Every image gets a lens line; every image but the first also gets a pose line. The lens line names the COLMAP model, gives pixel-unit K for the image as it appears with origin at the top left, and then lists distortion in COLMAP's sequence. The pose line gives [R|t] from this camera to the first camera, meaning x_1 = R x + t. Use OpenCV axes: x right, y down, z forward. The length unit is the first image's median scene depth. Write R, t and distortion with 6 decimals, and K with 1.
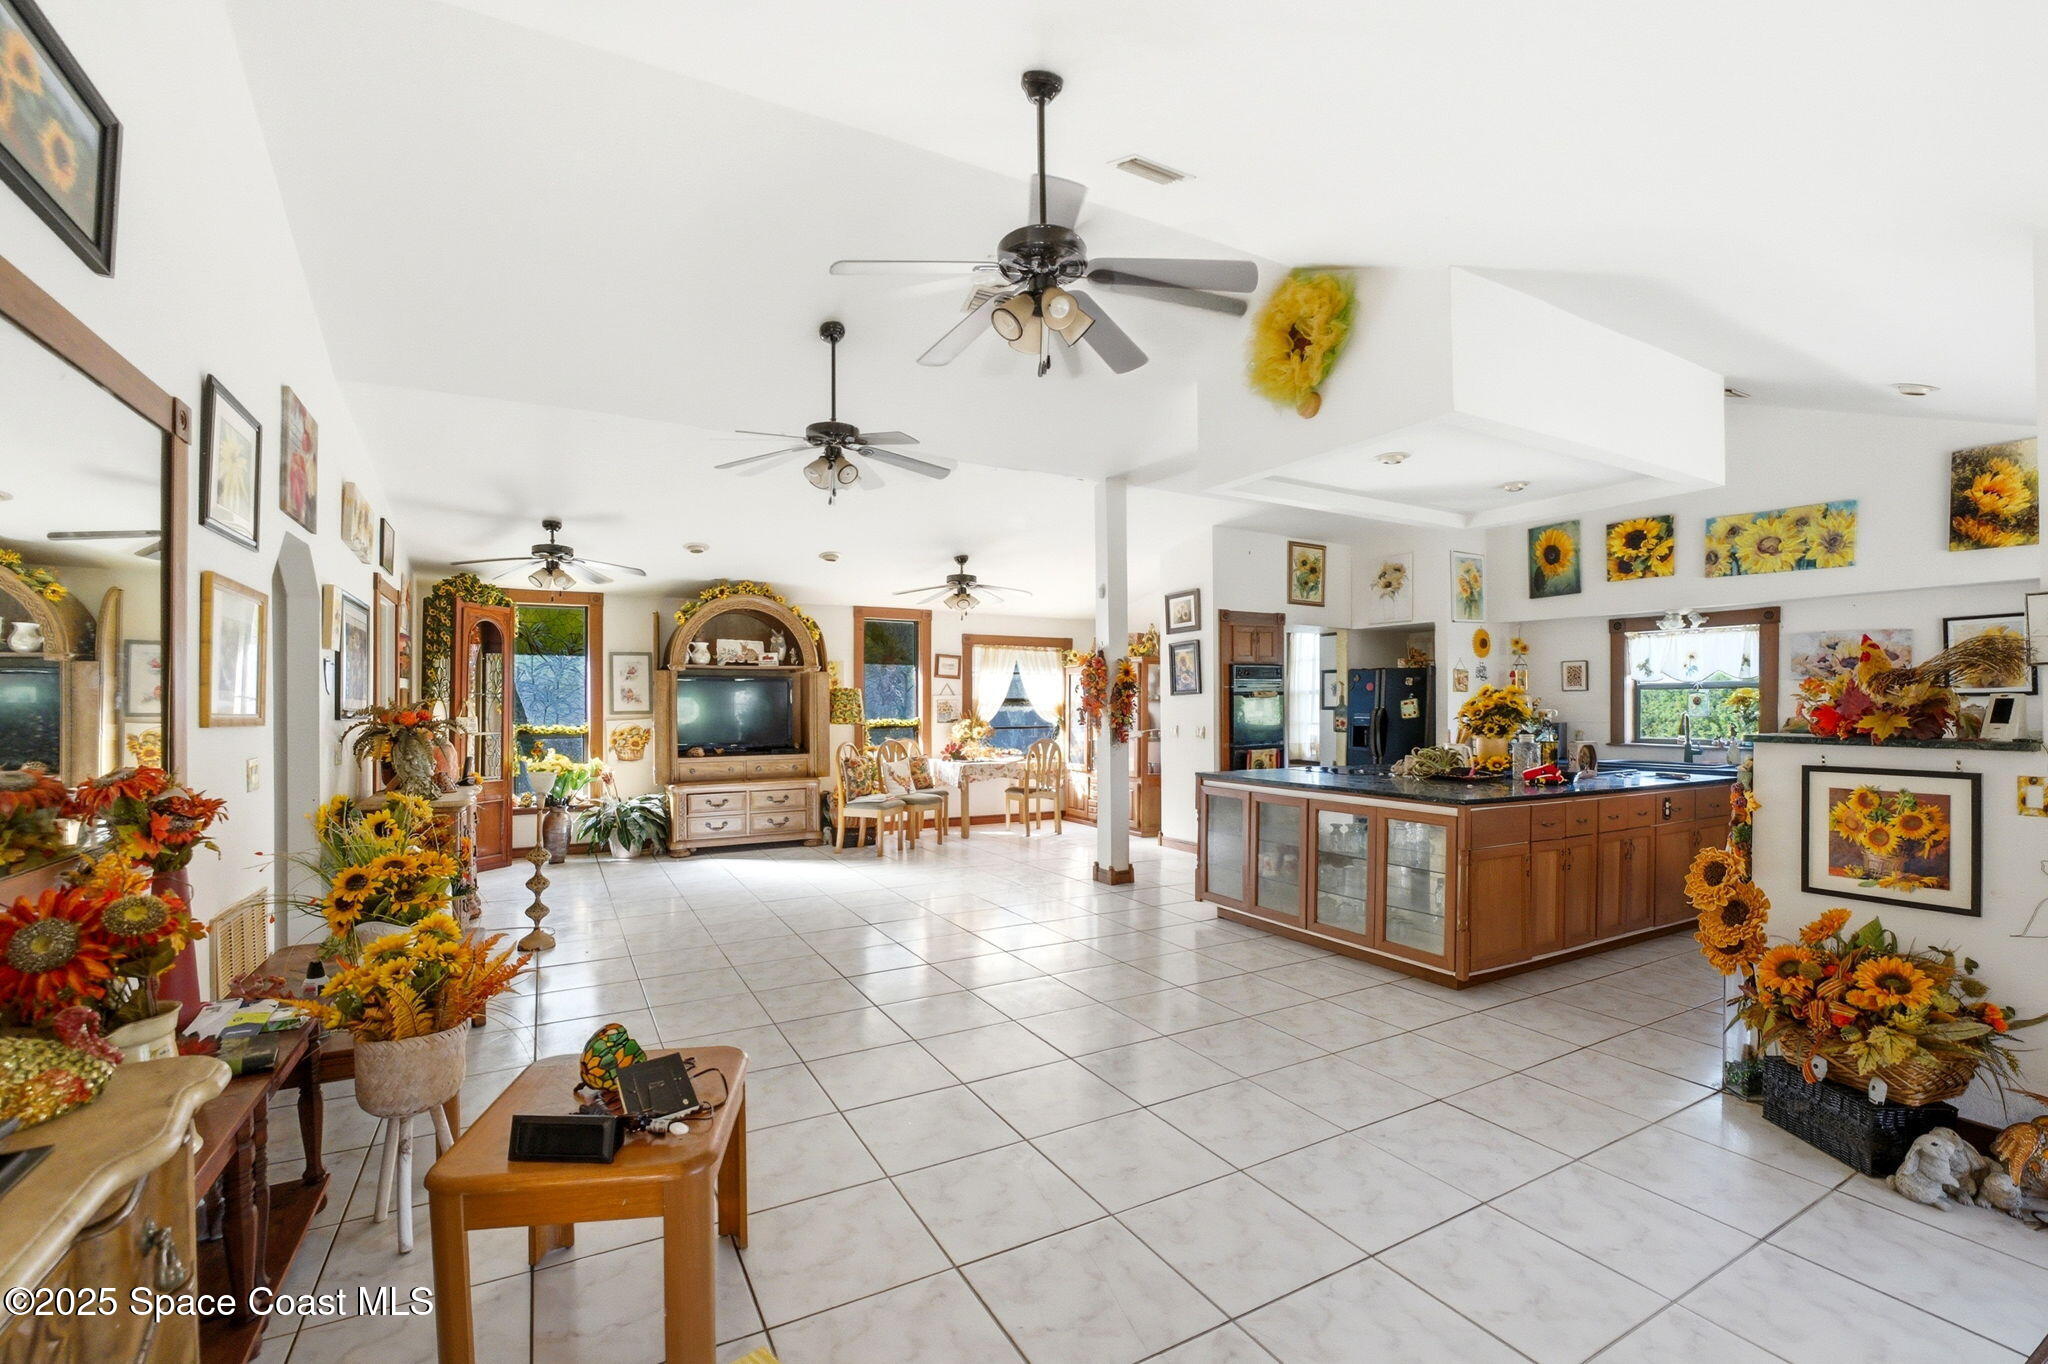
lens RADIAL K [[875.8, 0, 1024.3], [0, 875.8, 700.2], [0, 0, 1]] dist [-0.014037, 0.000496]
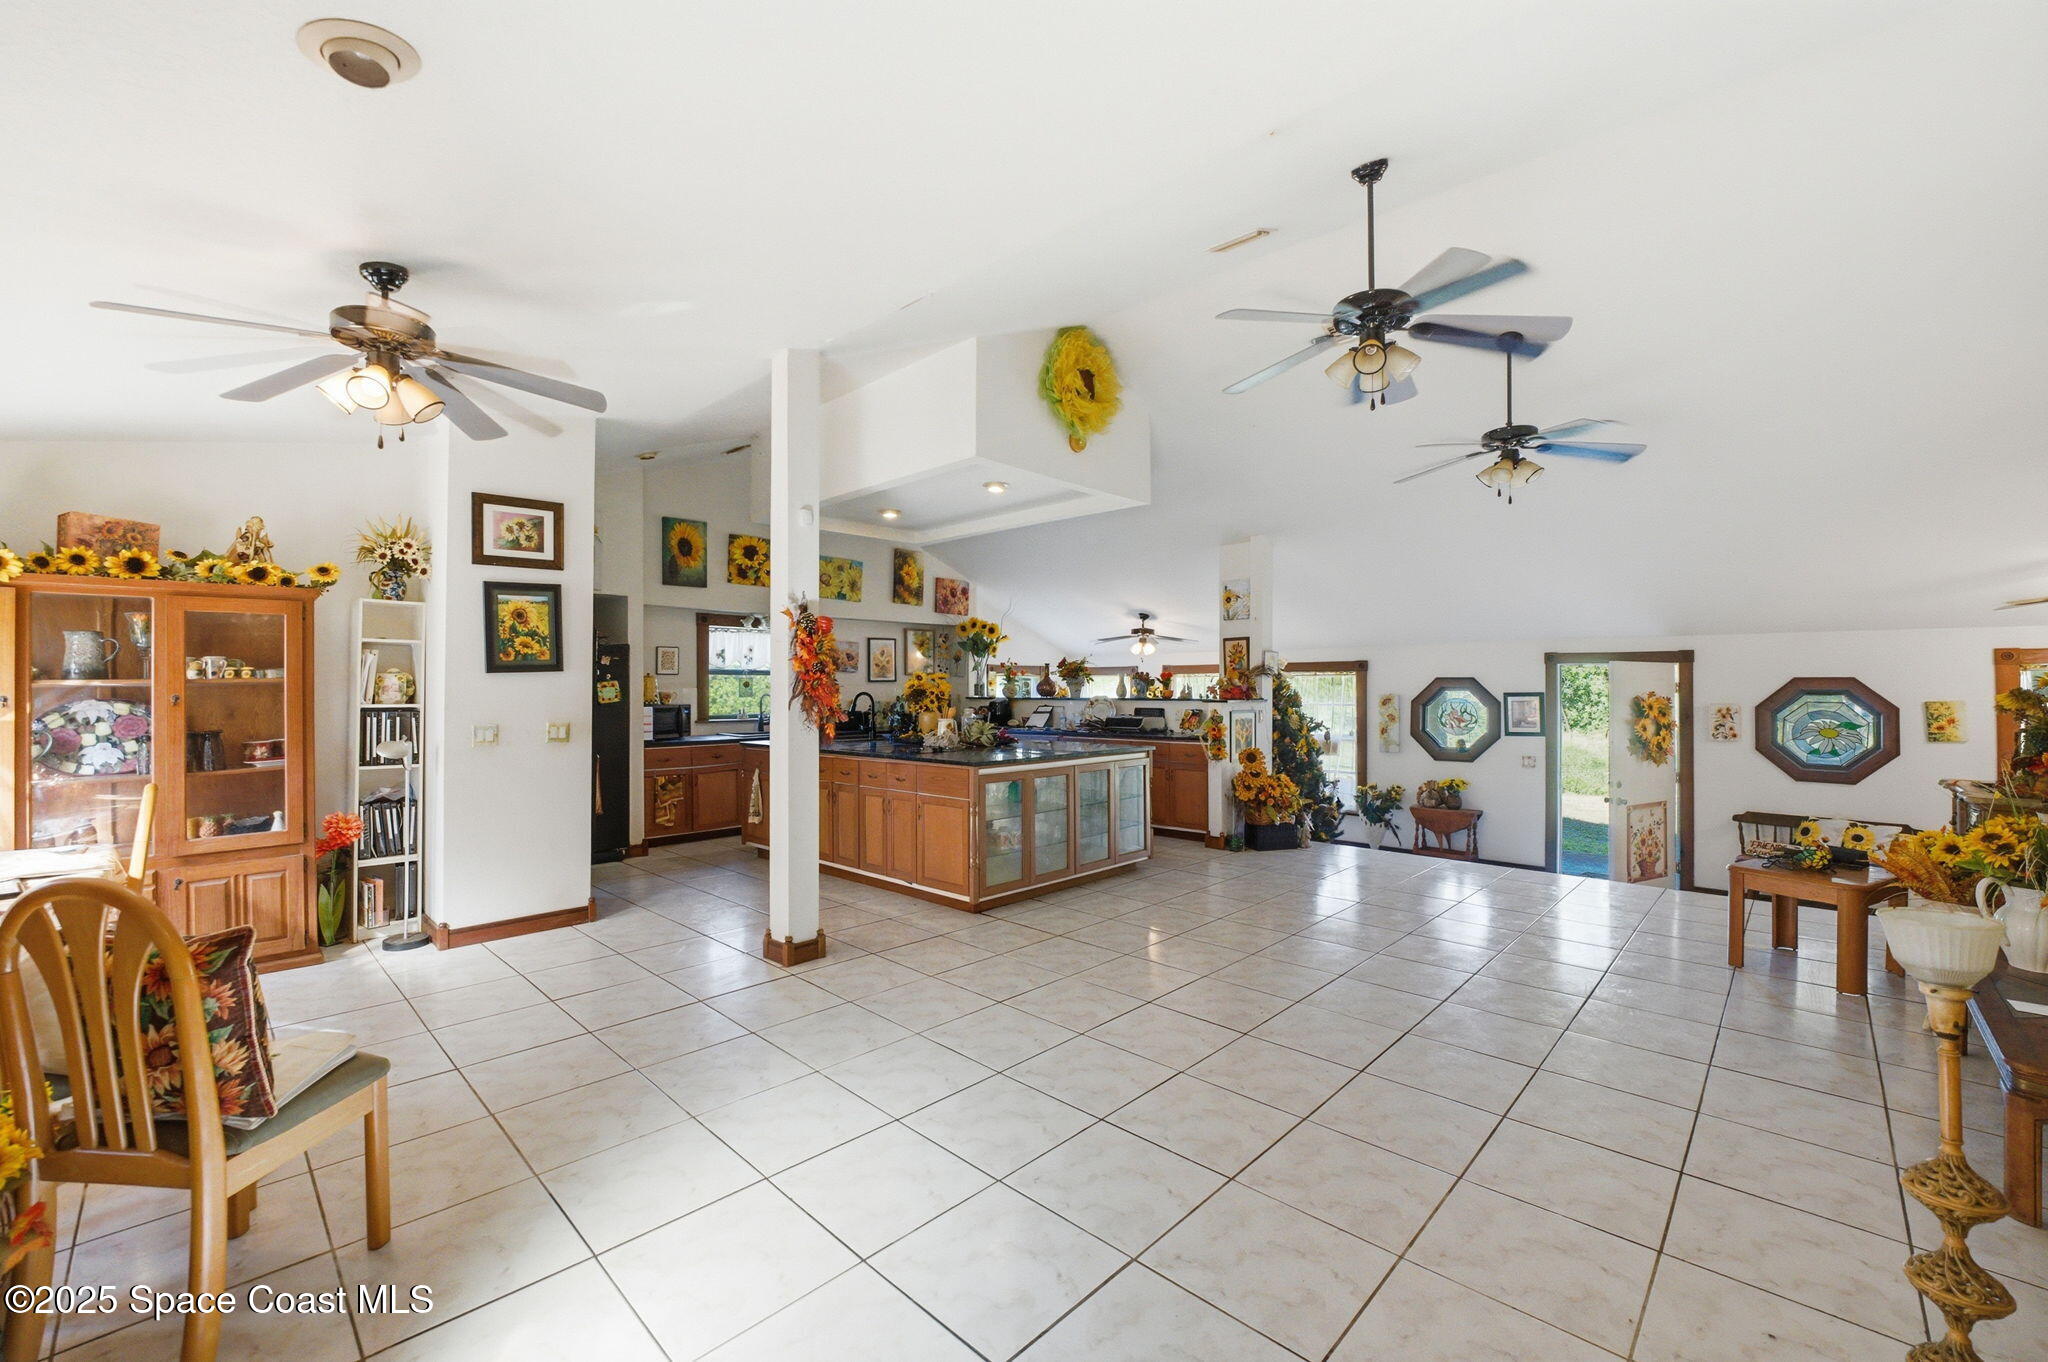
lens RADIAL K [[822.0, 0, 1000.9], [0, 822.0, 683.0], [0, 0, 1]] dist [-0.012761, 0.000229]
pose [[-0.268806, 0.001206, 0.963194, -0.527504], [-0.005620, 0.999980, -0.002821, 0.001224], [-0.963178, -0.006171, -0.268793, 0.994224]]
